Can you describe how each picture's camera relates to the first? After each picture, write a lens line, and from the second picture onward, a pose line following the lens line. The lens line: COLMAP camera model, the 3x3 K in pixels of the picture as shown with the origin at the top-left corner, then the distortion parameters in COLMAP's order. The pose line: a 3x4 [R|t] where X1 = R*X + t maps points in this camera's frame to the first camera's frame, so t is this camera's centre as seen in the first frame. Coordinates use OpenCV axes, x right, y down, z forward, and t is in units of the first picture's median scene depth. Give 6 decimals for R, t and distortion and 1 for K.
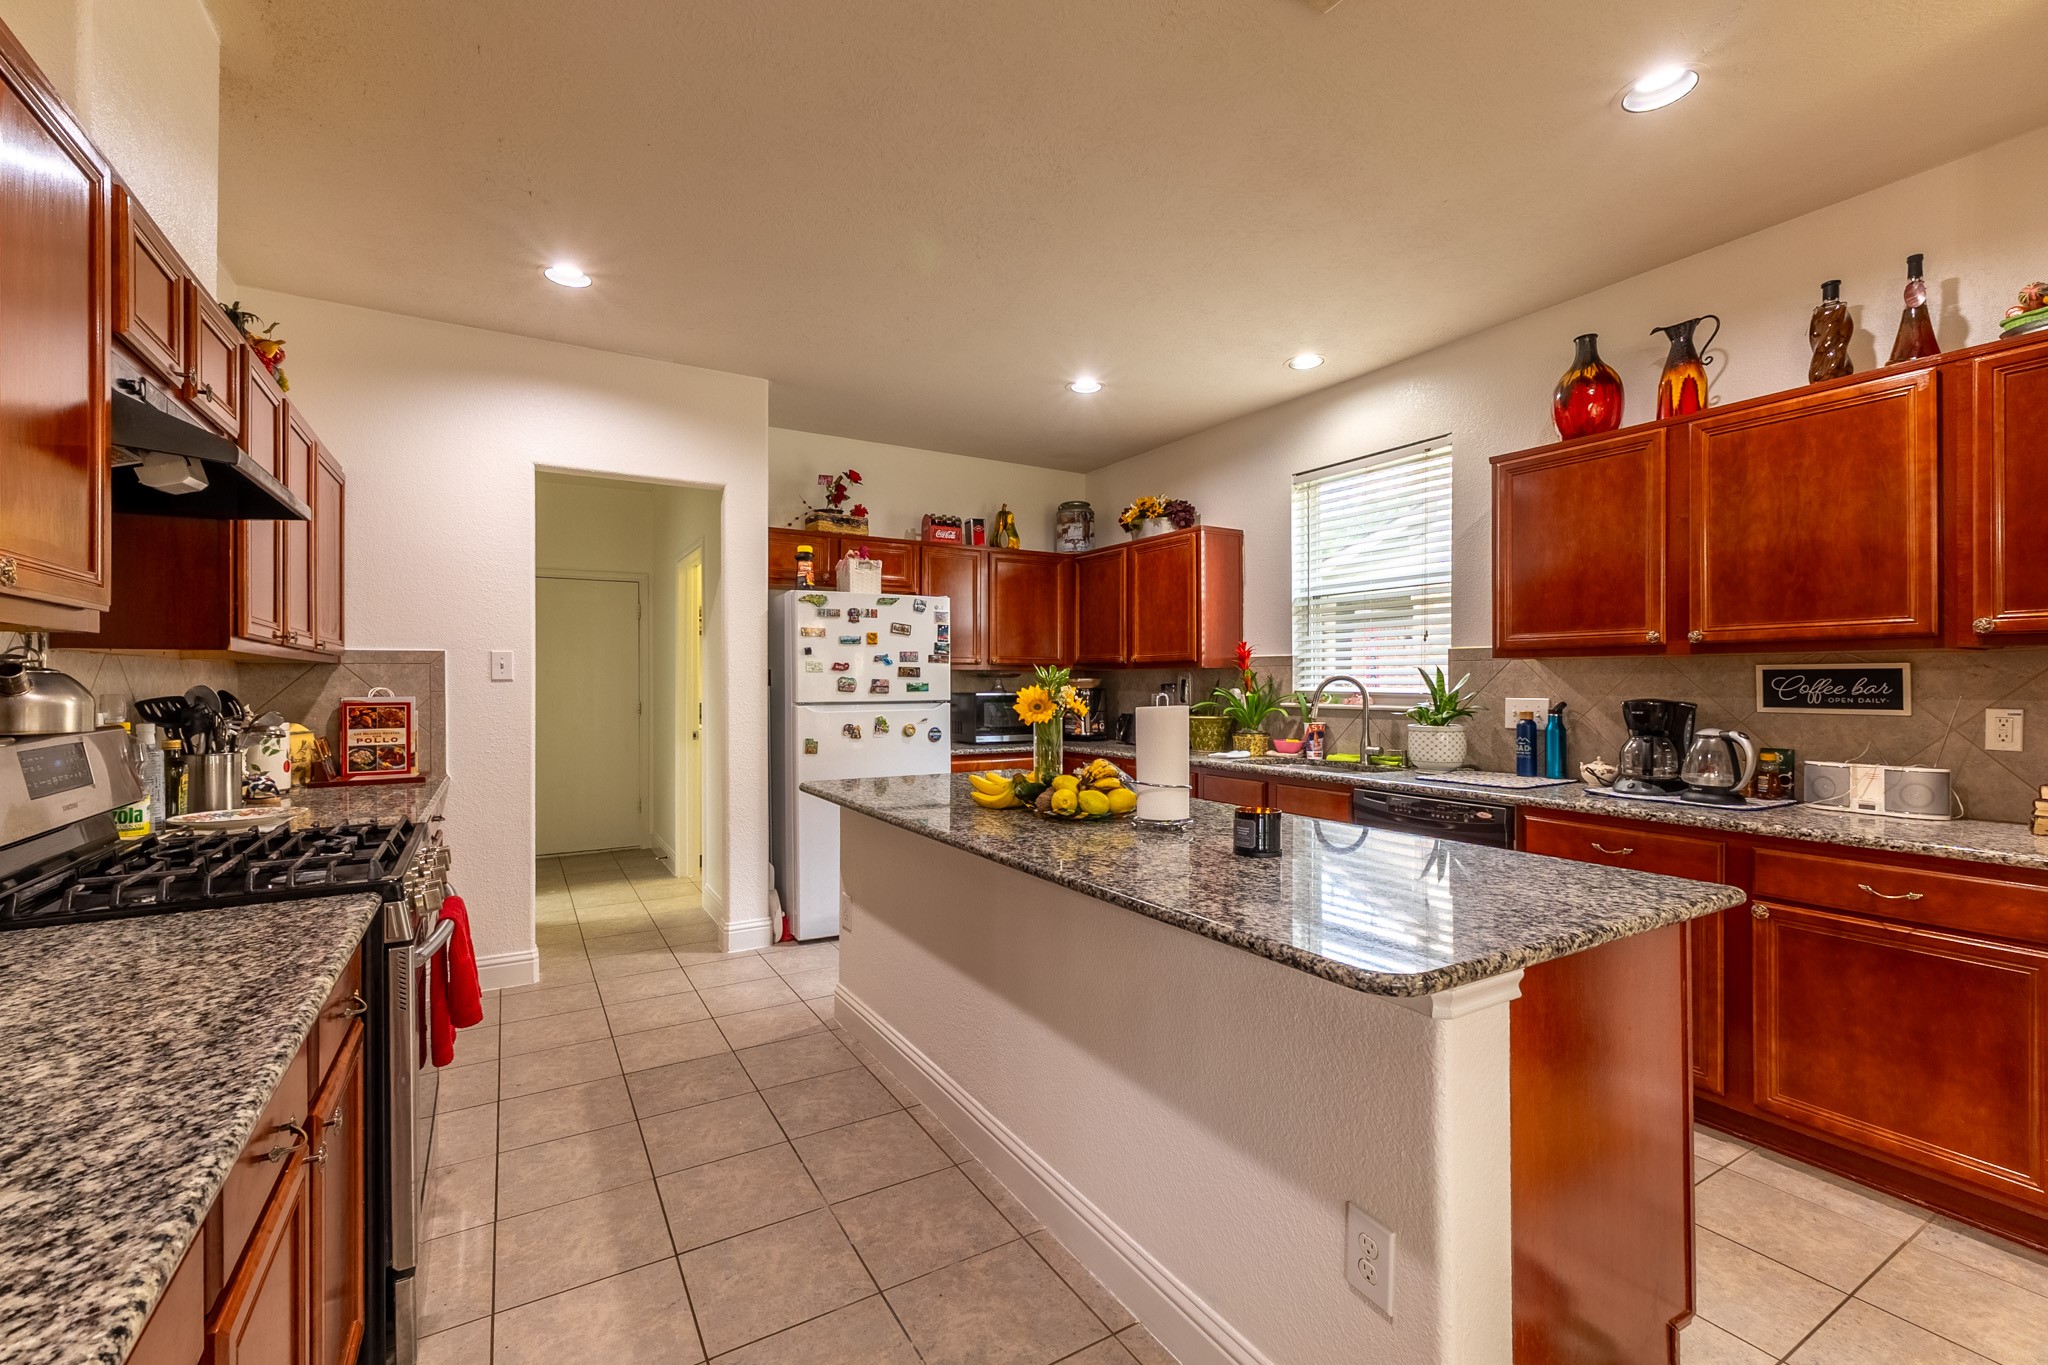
lens RADIAL K [[871.3, 0, 1022.2], [0, 871.3, 682.6], [0, 0, 1]] dist [0.006636, -0.000793]
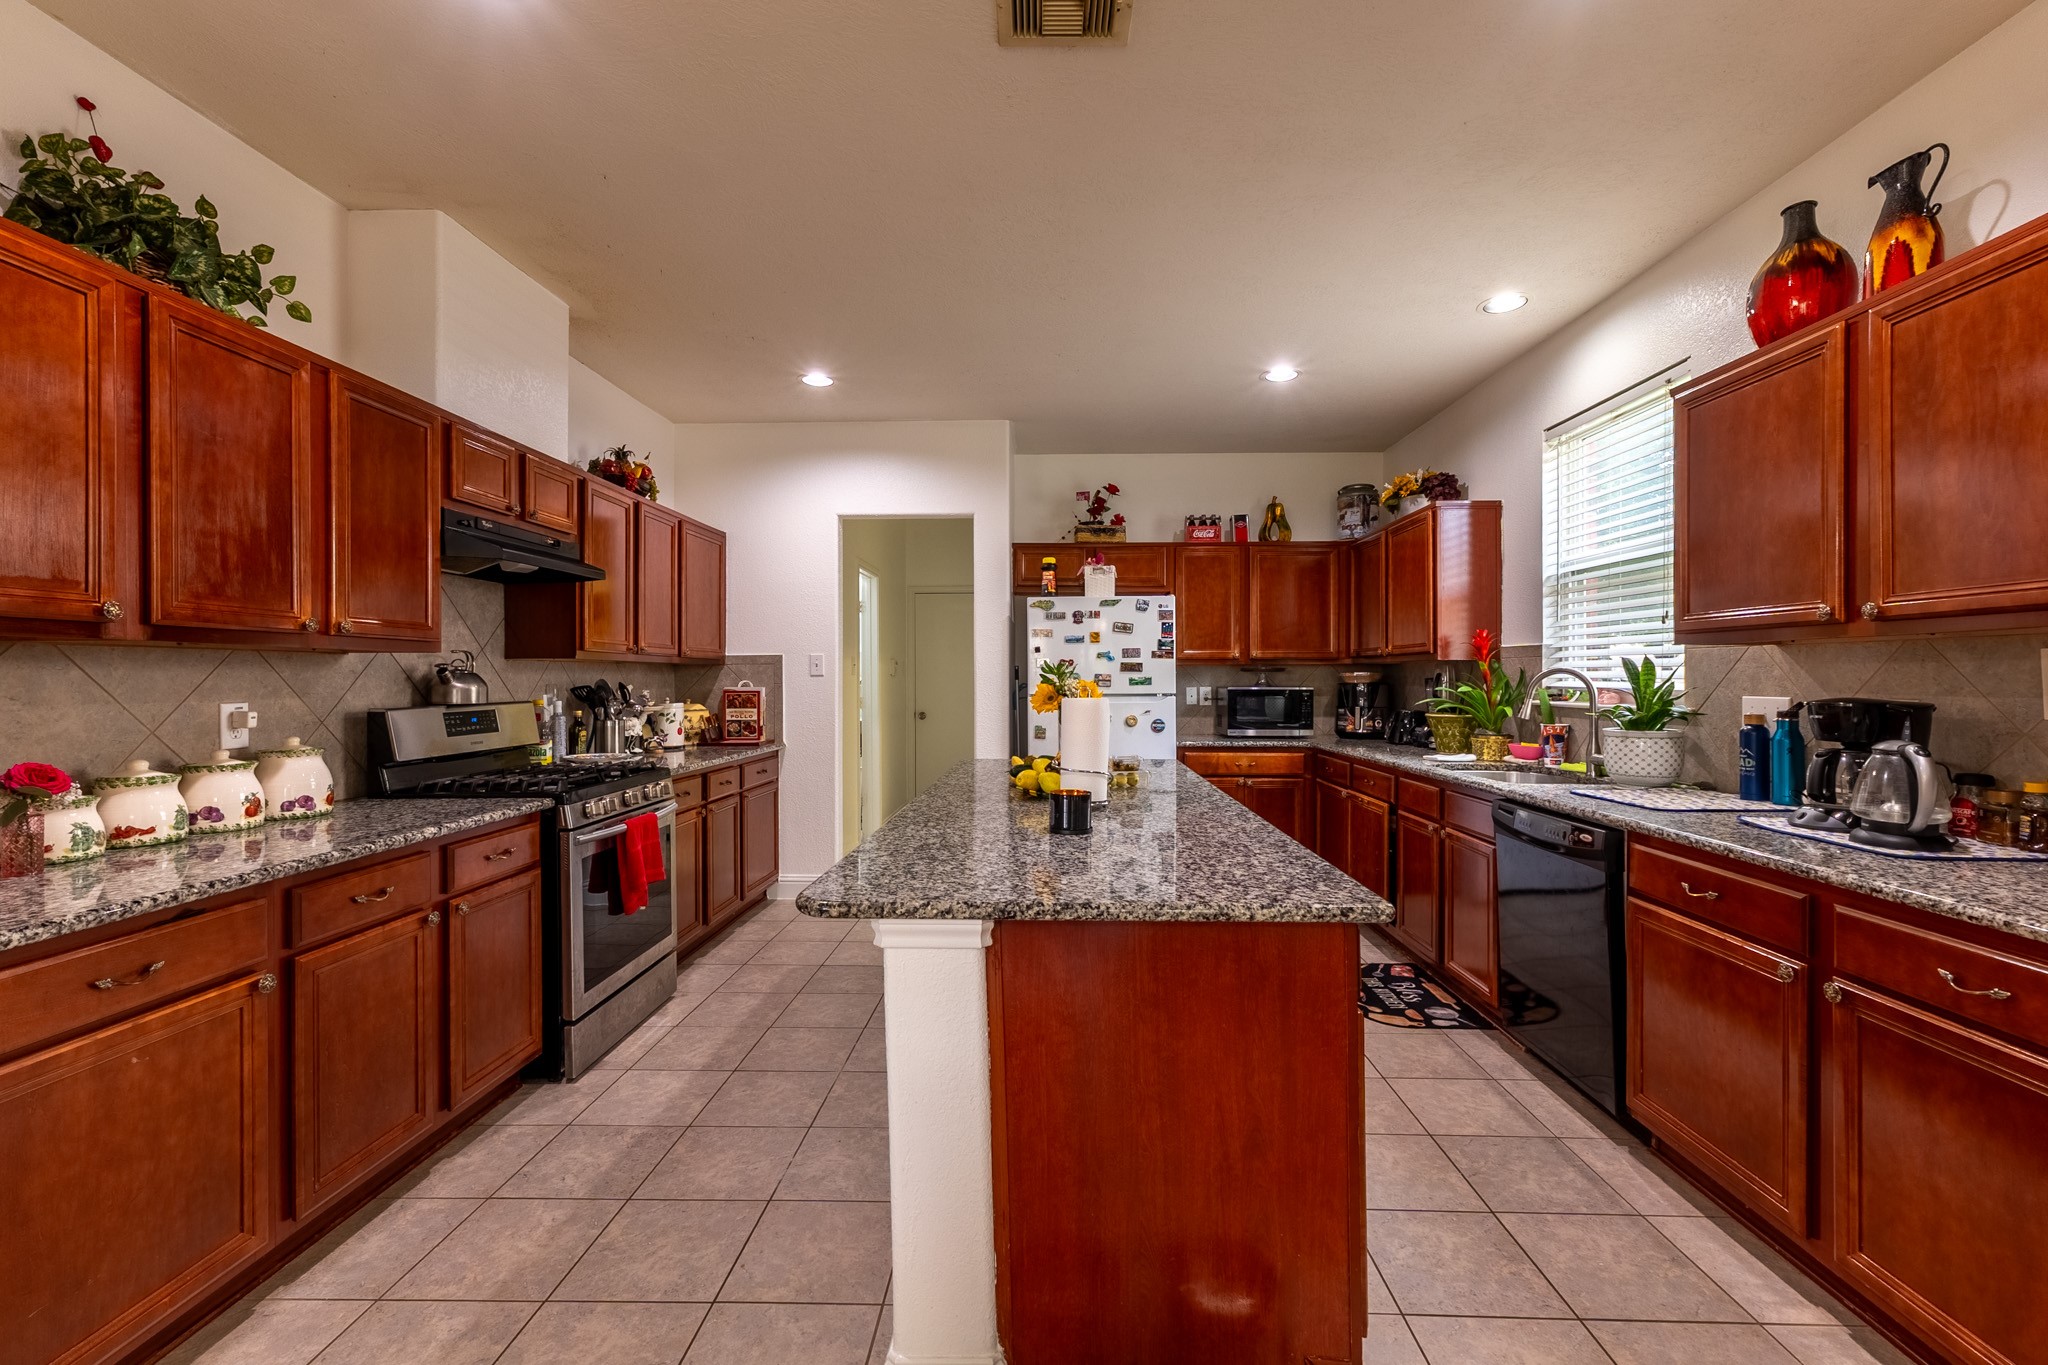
lens RADIAL K [[871.3, 0, 1021.9], [0, 871.3, 678.5], [0, 0, 1]] dist [0.006636, -0.000793]
pose [[0.841950, -0.000107, -0.539555, 0.359156], [0.000686, 0.999999, 0.000872, 0.000887], [0.539555, -0.001104, 0.841950, 0.016908]]
